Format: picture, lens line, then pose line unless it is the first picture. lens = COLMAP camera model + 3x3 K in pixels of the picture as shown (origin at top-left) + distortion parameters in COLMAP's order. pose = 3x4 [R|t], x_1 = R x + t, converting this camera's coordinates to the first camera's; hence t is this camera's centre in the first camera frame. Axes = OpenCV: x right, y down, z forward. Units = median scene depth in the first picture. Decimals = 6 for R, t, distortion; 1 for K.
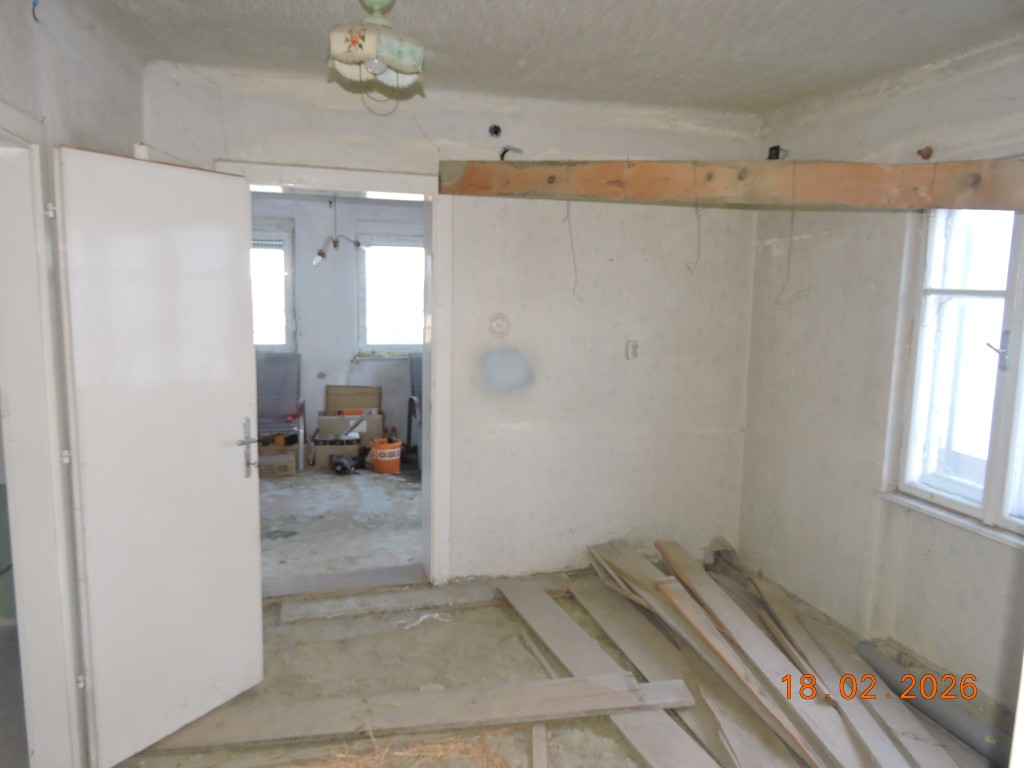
lens RADIAL K [[733.8, 0, 511.8], [0, 733.8, 385.0], [0, 0, 1]] dist [-0.008777, -0.001852]
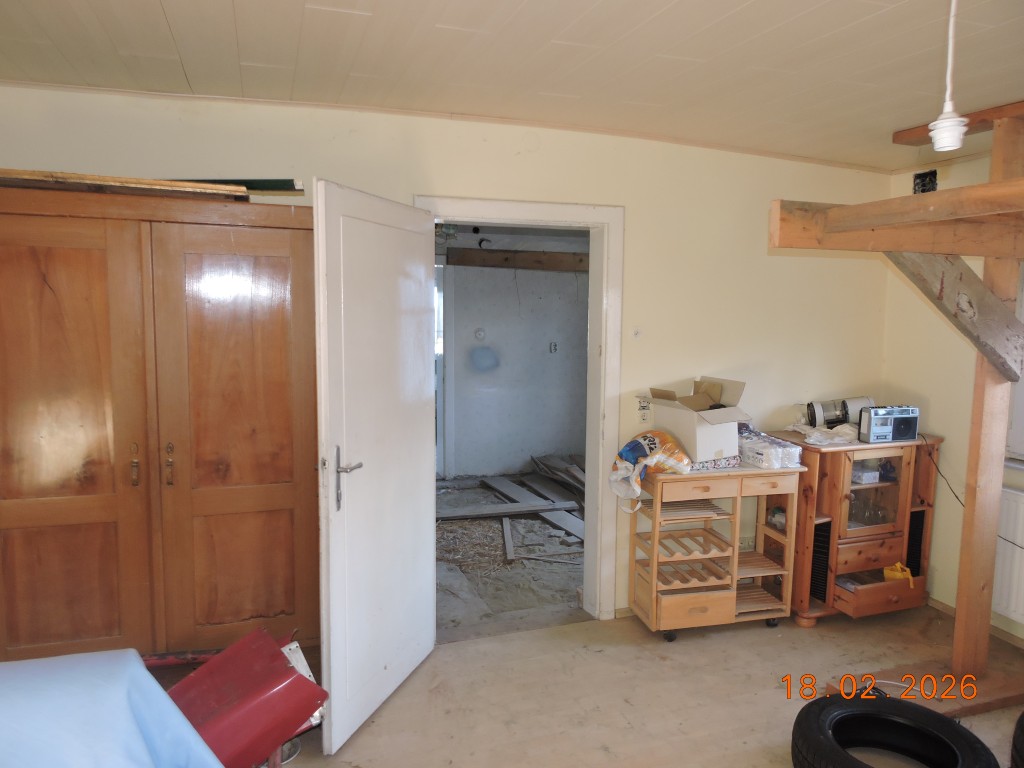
lens RADIAL K [[733.8, 0, 511.1], [0, 733.8, 384.6], [0, 0, 1]] dist [-0.008777, -0.001852]
pose [[0.998398, -0.019081, 0.053258, -0.041228], [0.020856, 0.999238, -0.032978, 0.111813], [-0.052588, 0.034036, 0.998036, -0.874966]]
